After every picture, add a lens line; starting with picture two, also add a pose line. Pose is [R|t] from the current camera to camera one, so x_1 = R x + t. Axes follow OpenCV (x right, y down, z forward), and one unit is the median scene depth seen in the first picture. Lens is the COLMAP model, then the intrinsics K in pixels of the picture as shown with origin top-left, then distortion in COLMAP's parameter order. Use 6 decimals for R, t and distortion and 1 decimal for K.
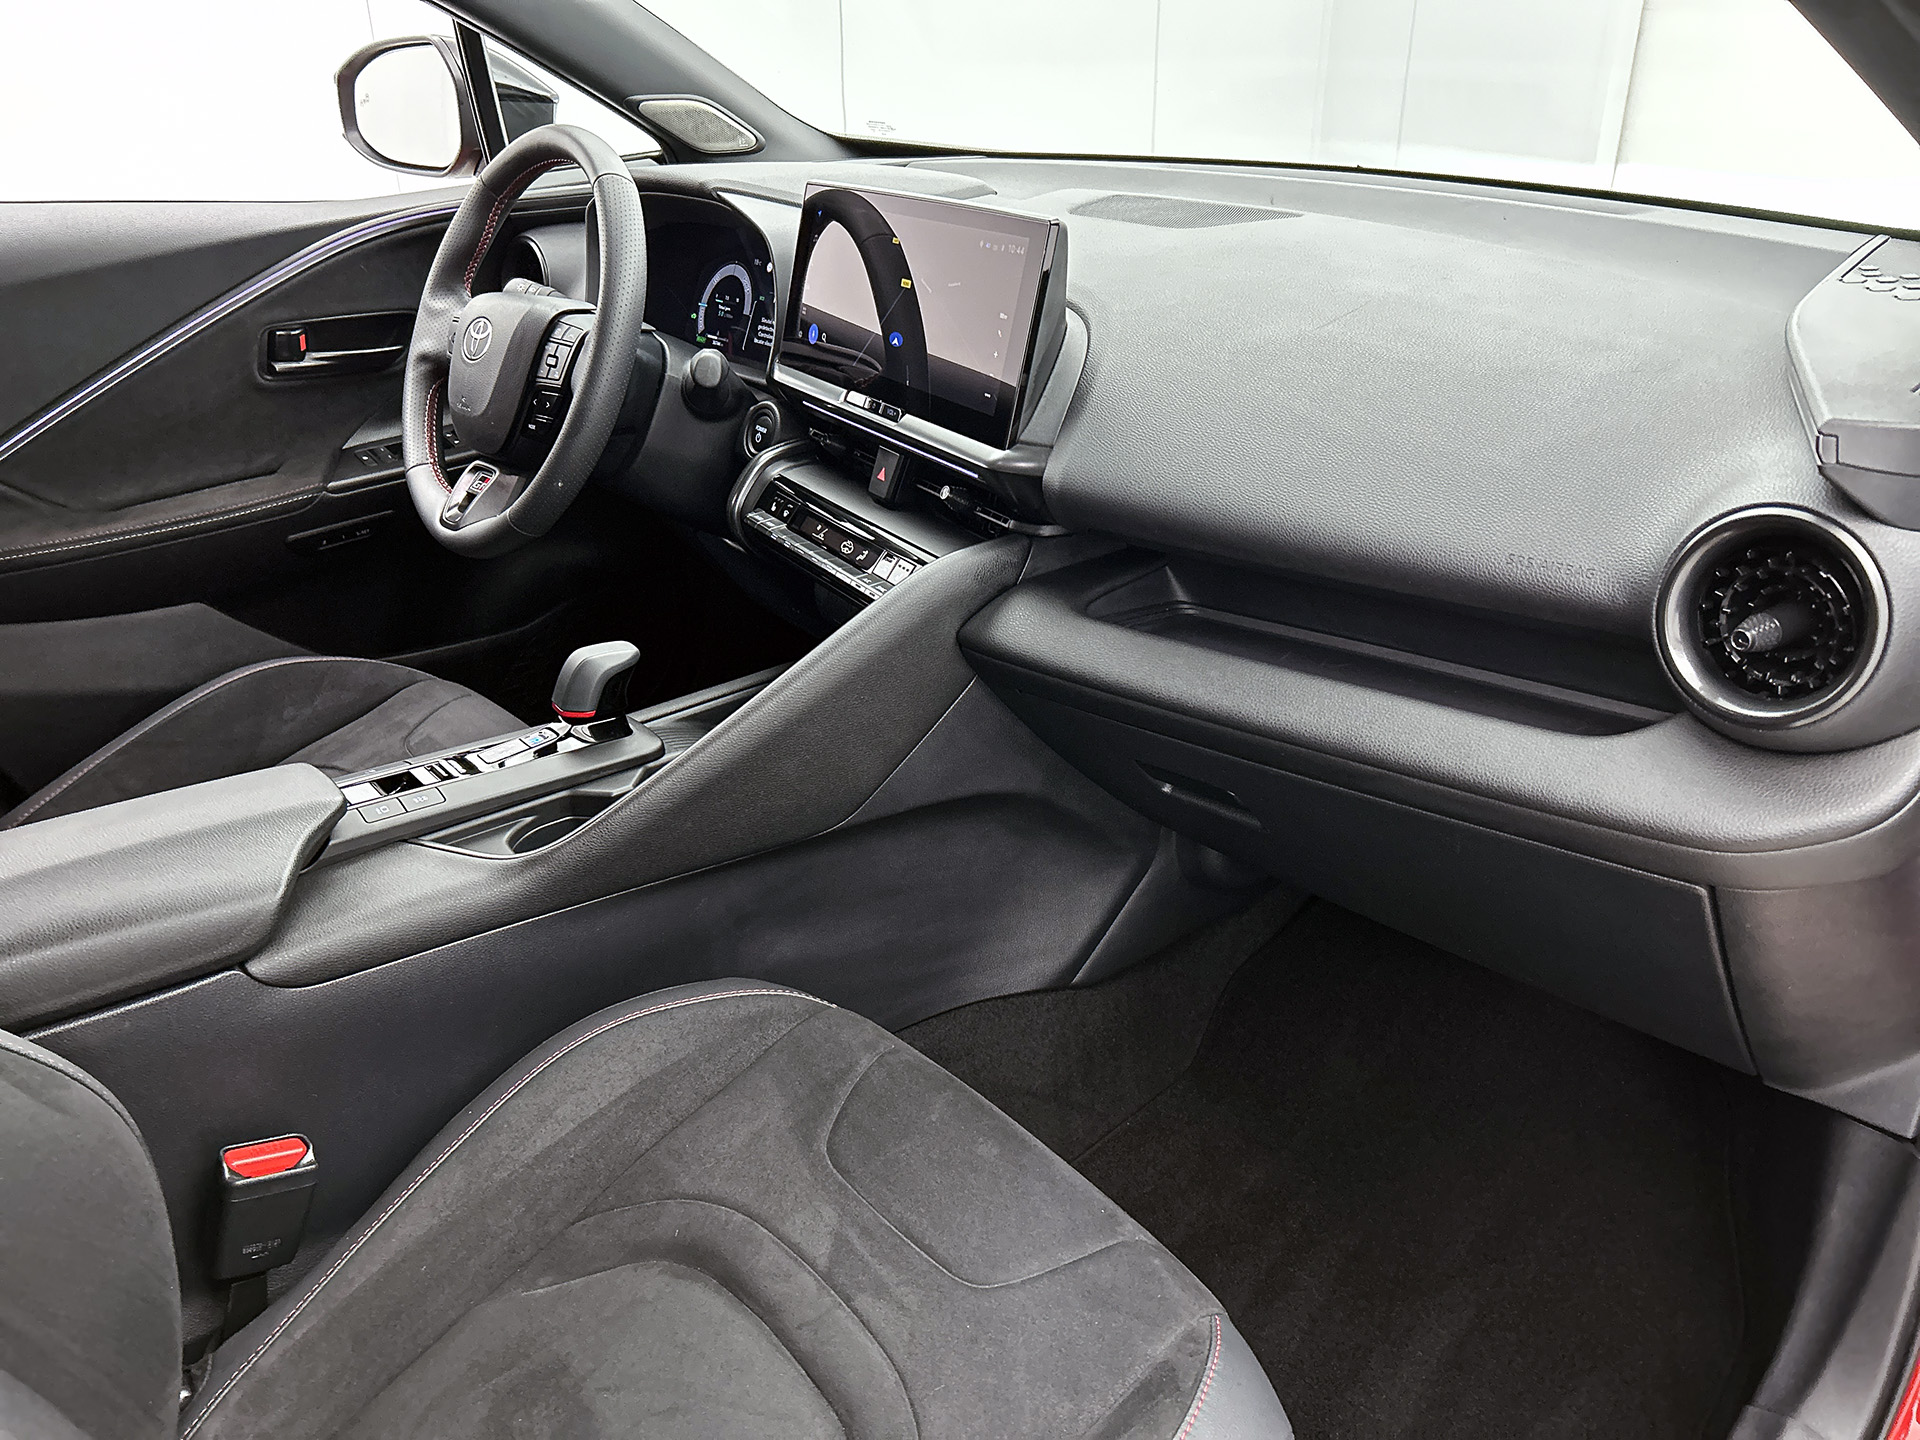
lens RADIAL K [[1434.5, 0, 960.0], [0, 1434.5, 720.0], [0, 0, 1]] dist [0.047987, -0.080498]
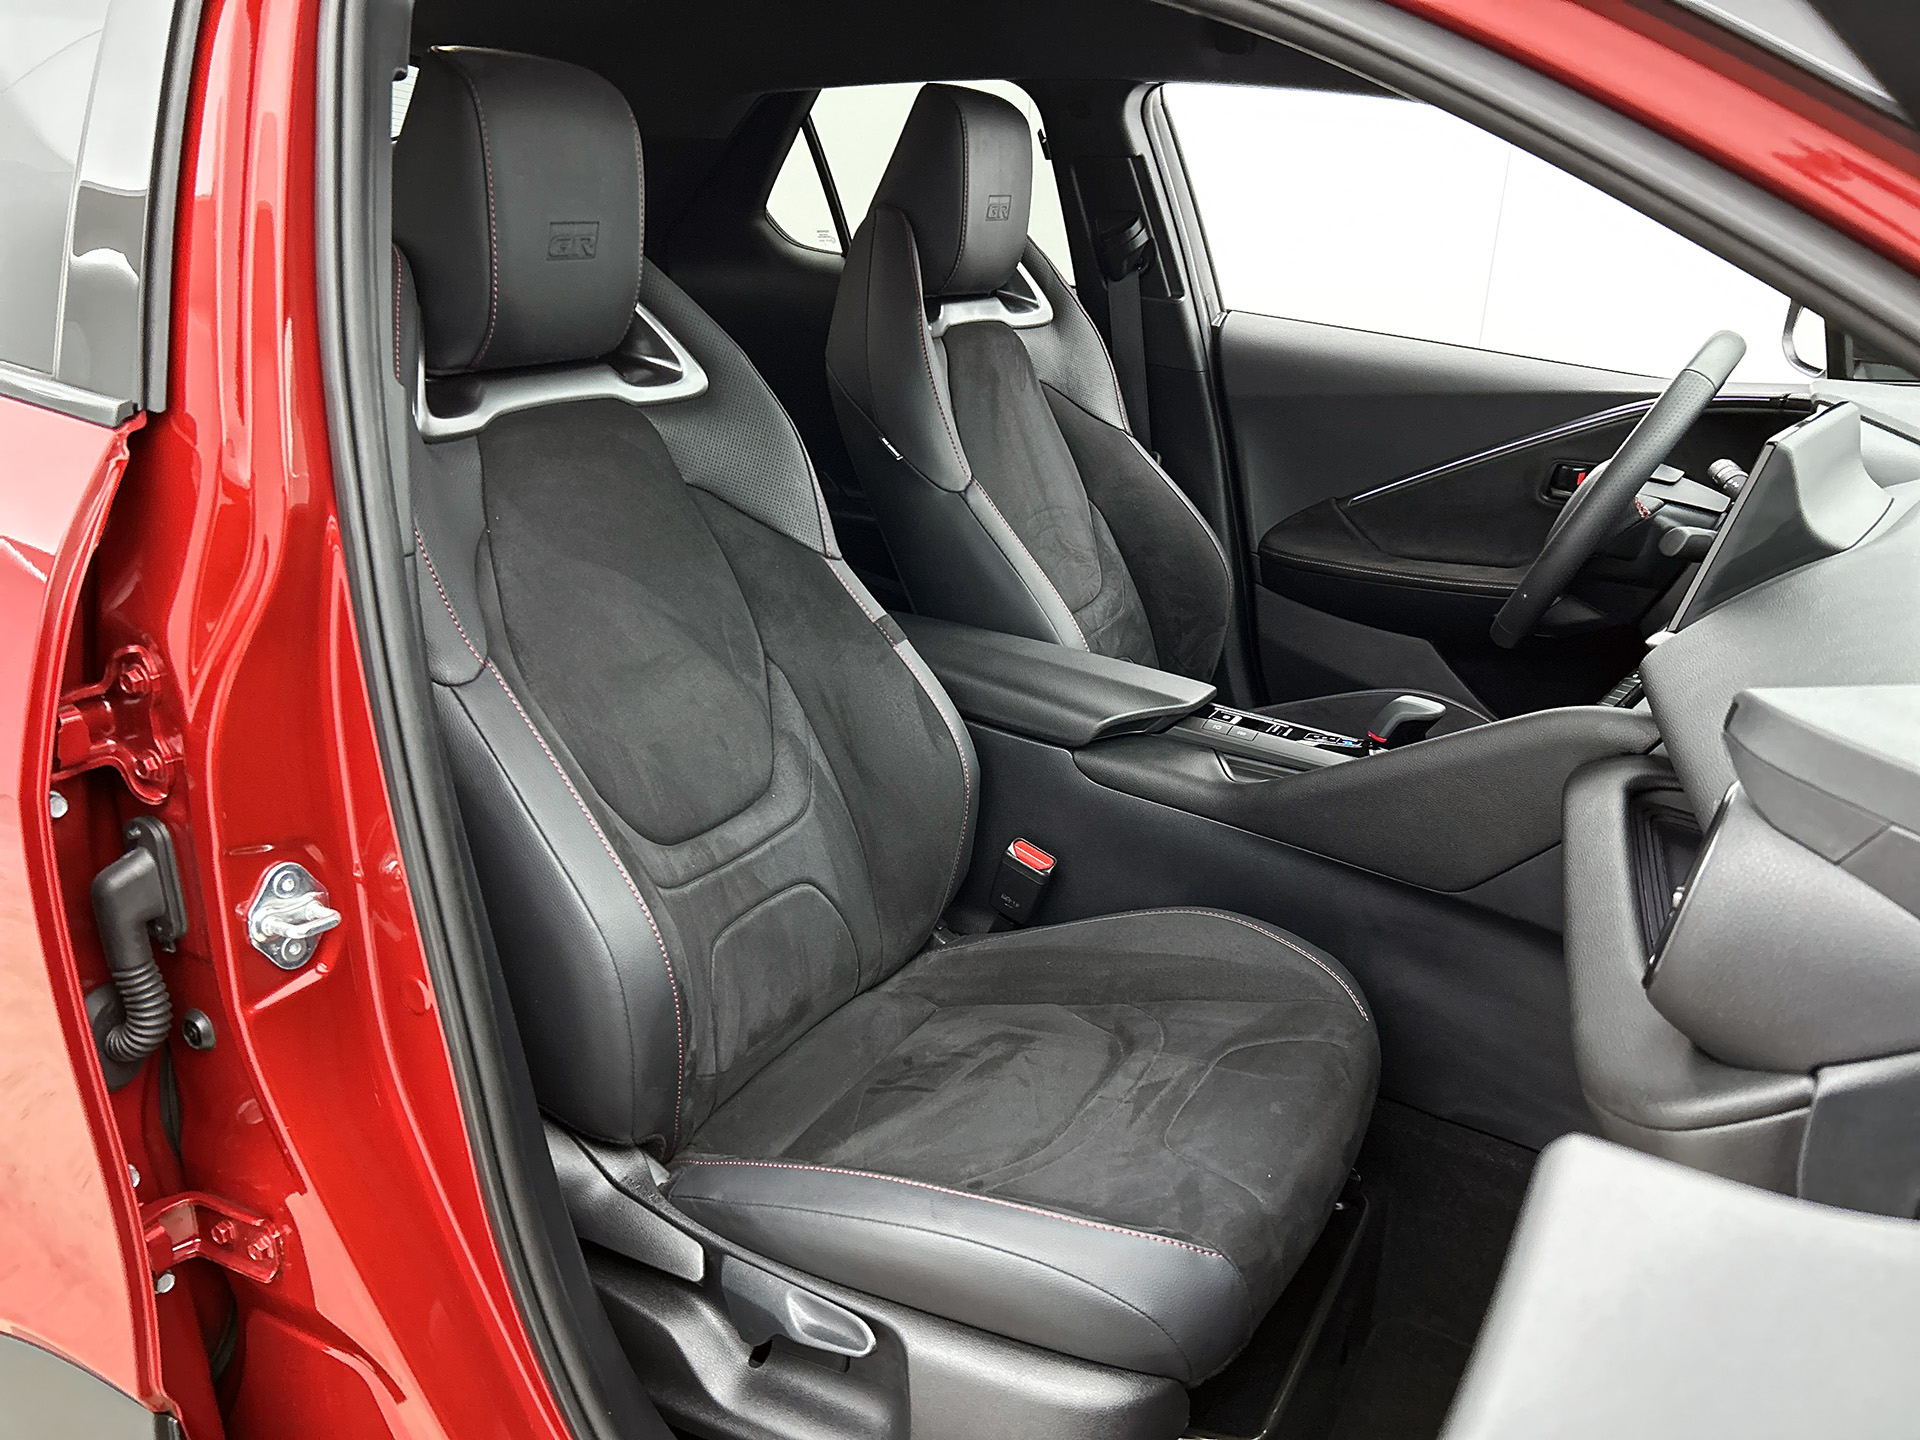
lens RADIAL K [[1434.5, 0, 960.0], [0, 1434.5, 720.0], [0, 0, 1]] dist [0.047987, -0.080498]
pose [[0.352384, 0.342055, -0.871105, 0.816685], [-0.441044, 0.881662, 0.167788, -0.079094], [0.825413, 0.325070, 0.461545, 0.078048]]
